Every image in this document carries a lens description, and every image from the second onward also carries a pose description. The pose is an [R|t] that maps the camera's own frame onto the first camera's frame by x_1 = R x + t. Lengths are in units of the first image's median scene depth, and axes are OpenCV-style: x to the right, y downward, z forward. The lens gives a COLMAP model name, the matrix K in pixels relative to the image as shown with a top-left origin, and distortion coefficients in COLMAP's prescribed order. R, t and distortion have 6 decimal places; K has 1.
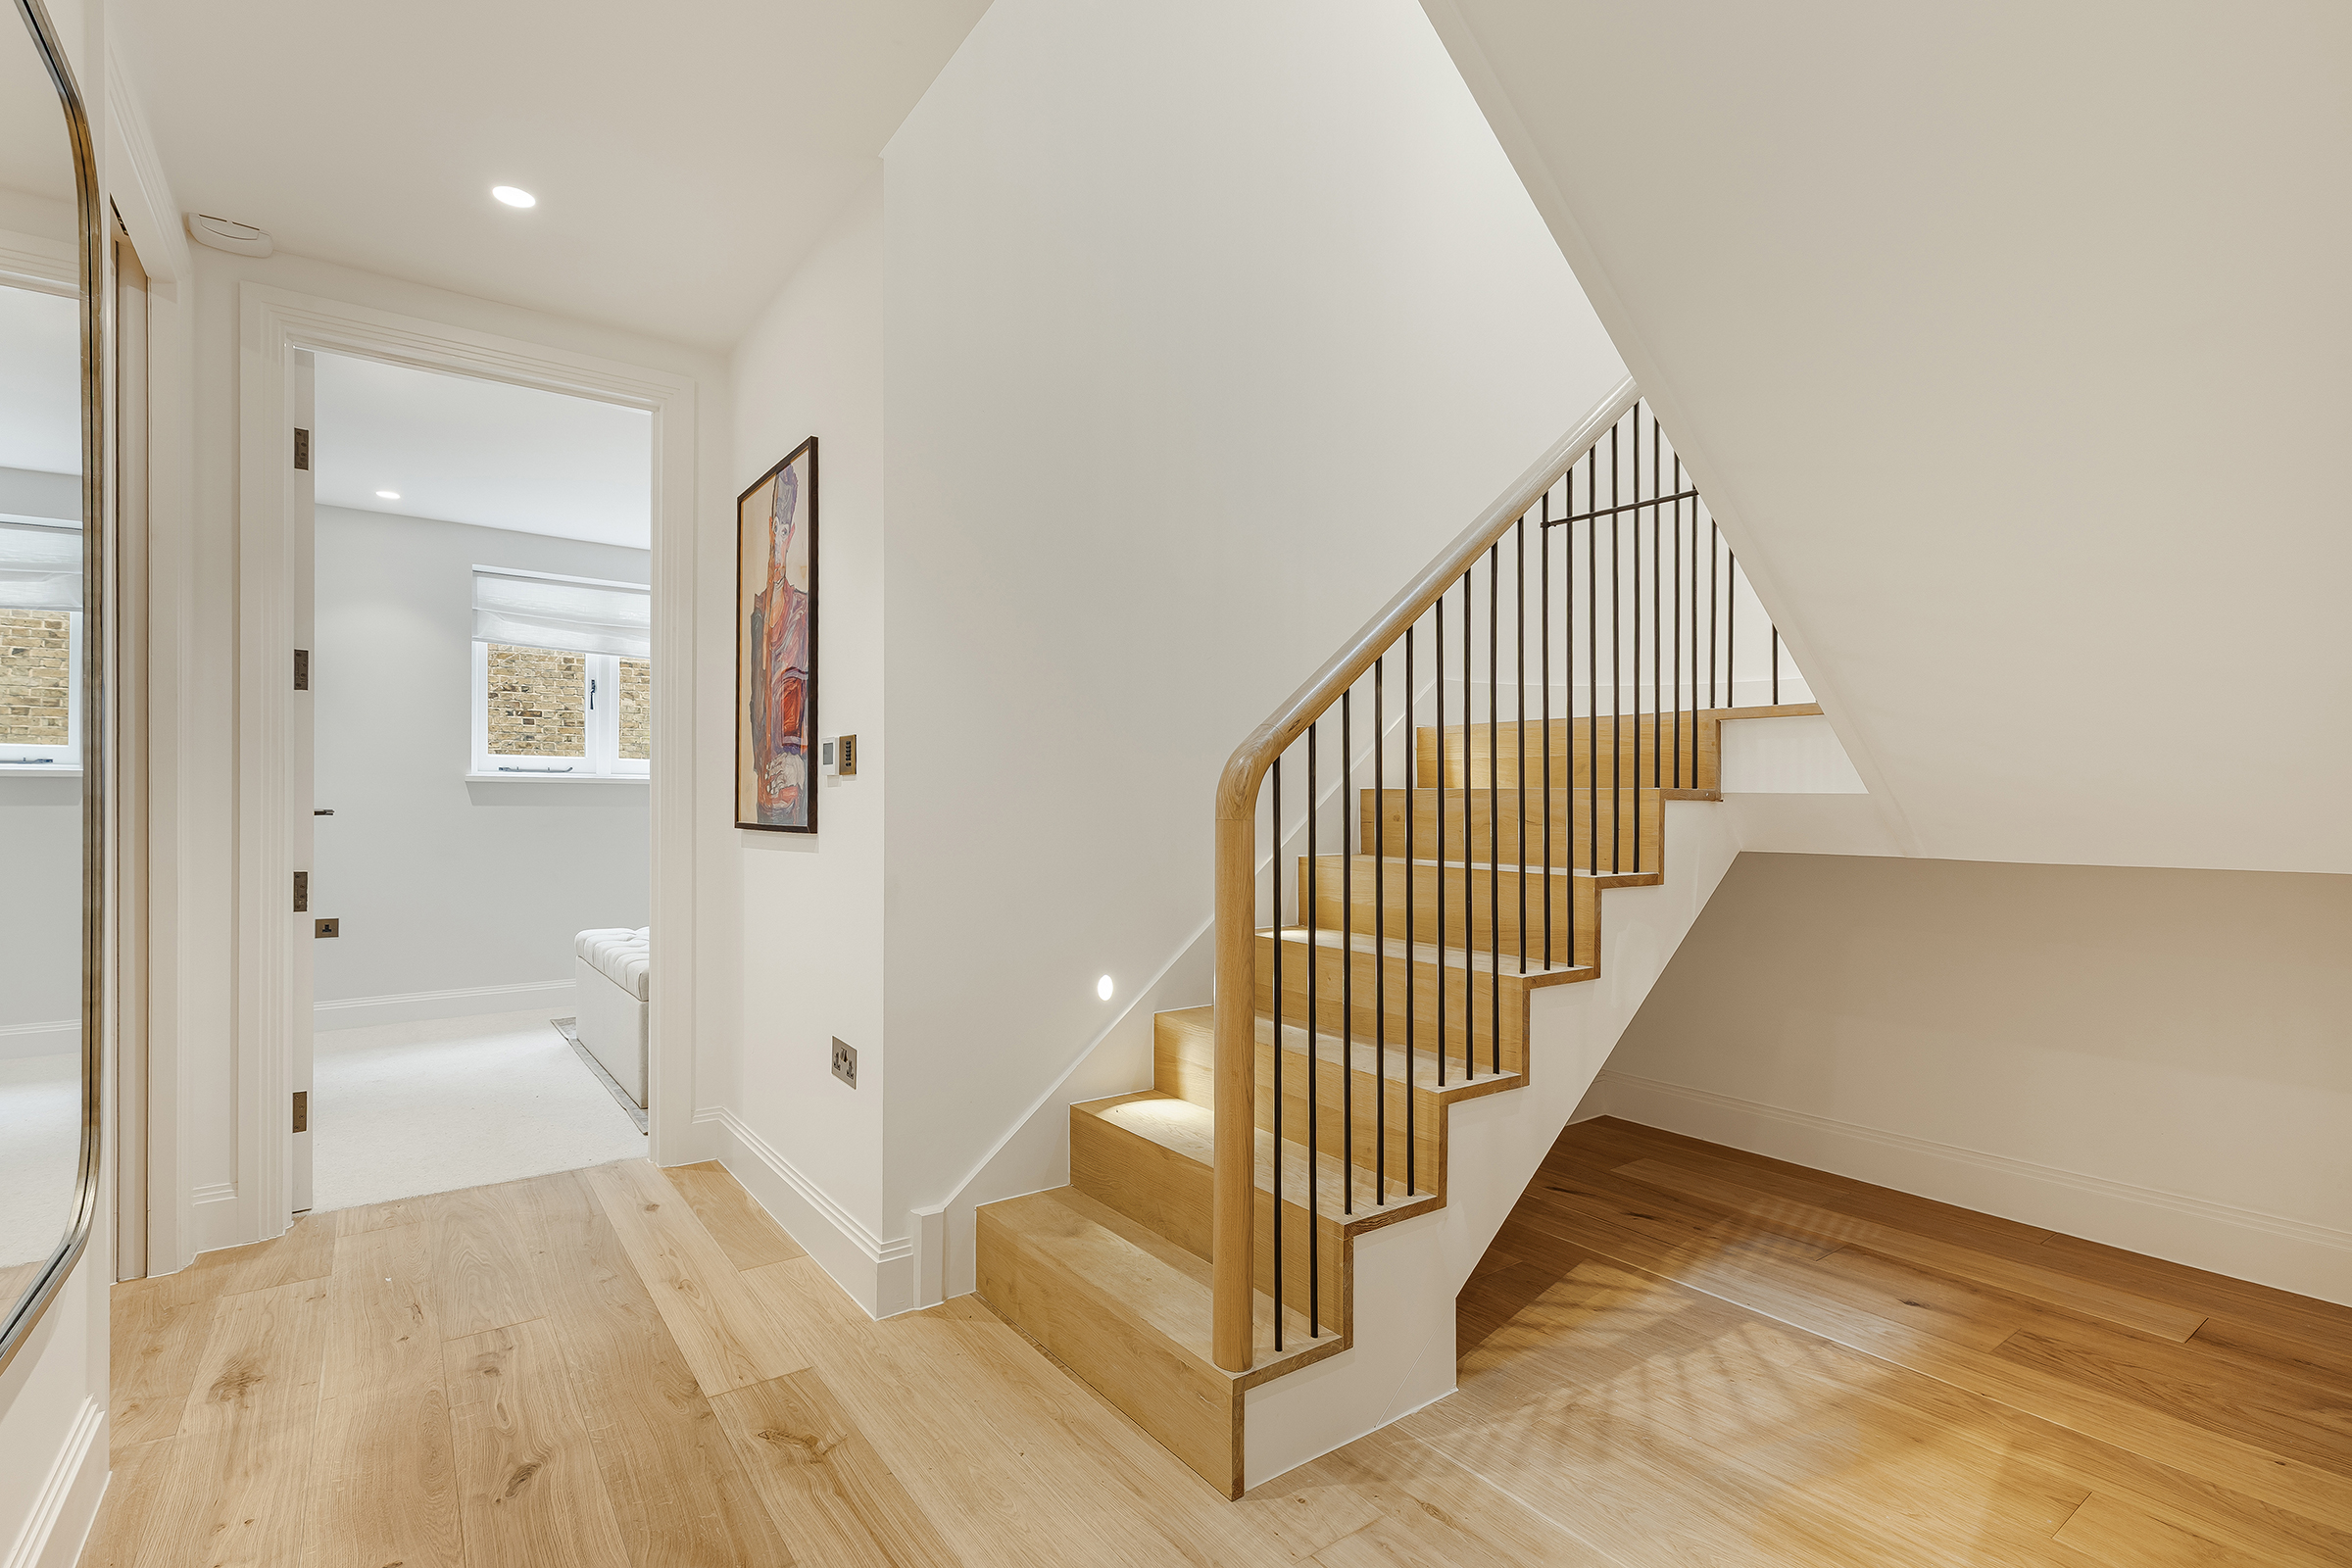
lens RADIAL K [[1110.1, 0, 1176.0], [0, 1110.1, 784.0], [0, 0, 1]] dist [0.002205, 0.000458]
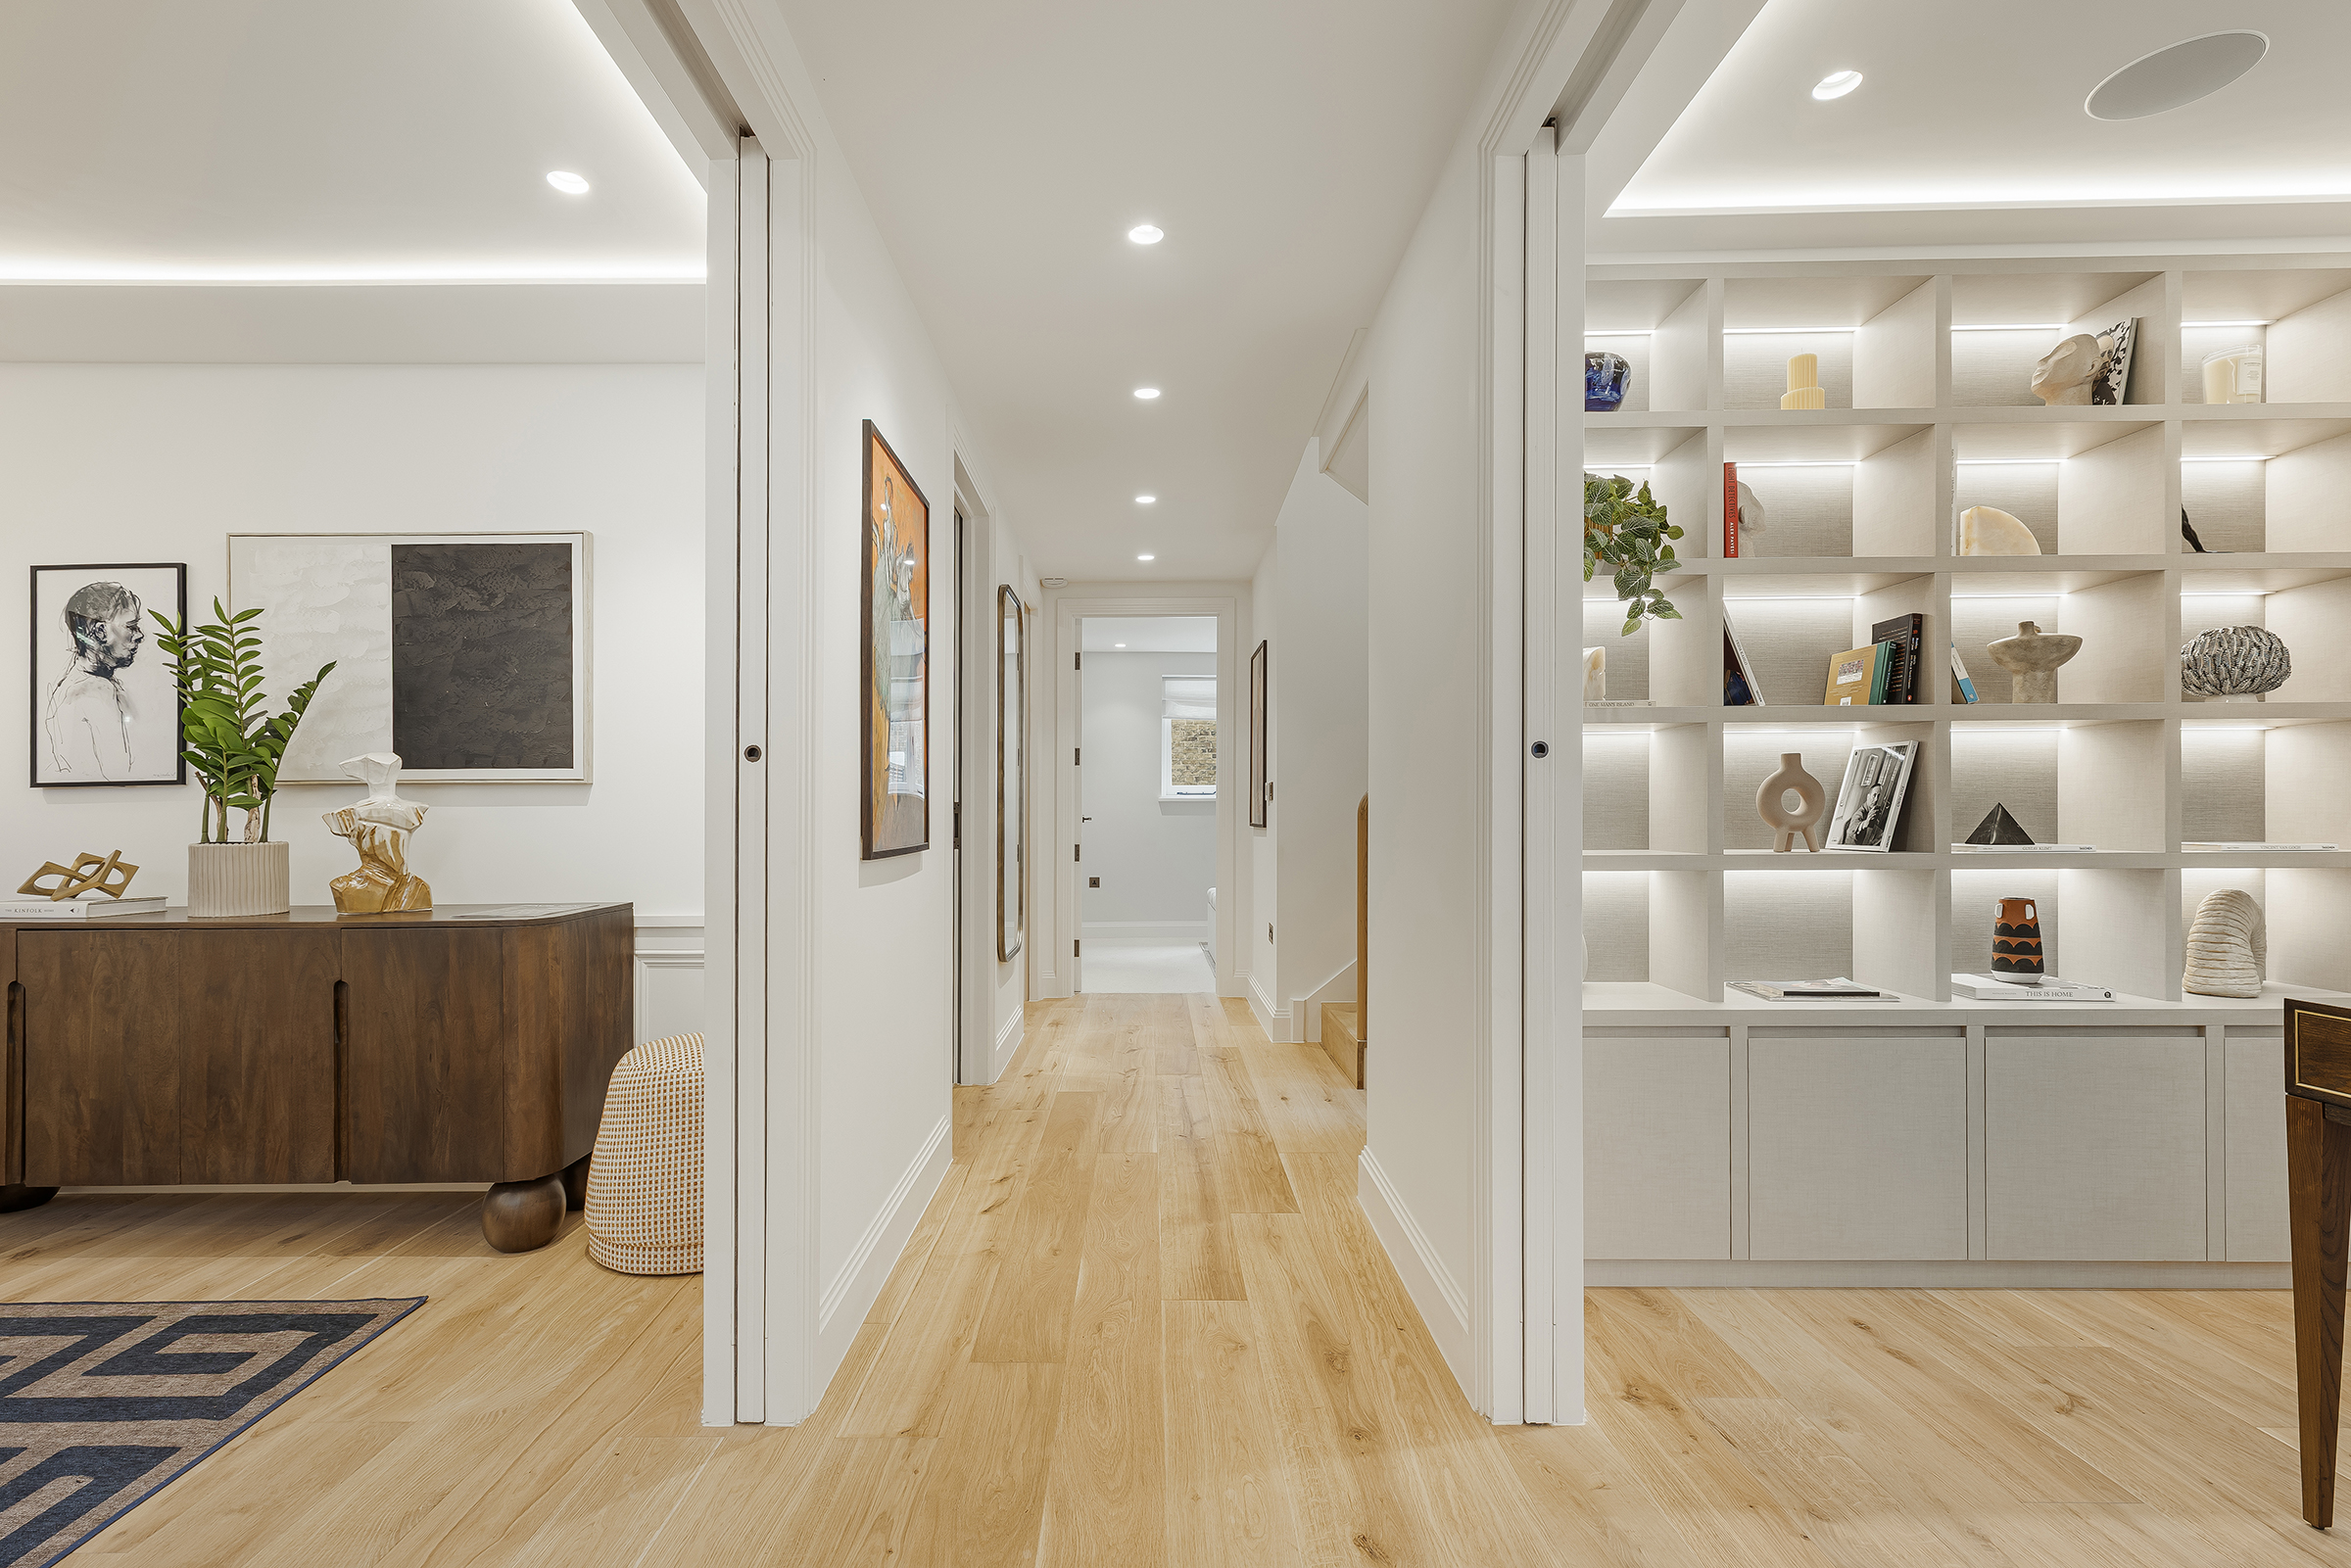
lens RADIAL K [[1109.6, 0, 1175.5], [0, 1109.6, 784.0], [0, 0, 1]] dist [0.002205, 0.000458]
pose [[0.828200, -0.008215, -0.560372, 0.631898], [-0.000195, 0.999888, -0.014946, -0.006646], [0.560432, 0.012487, 0.828106, -0.745577]]
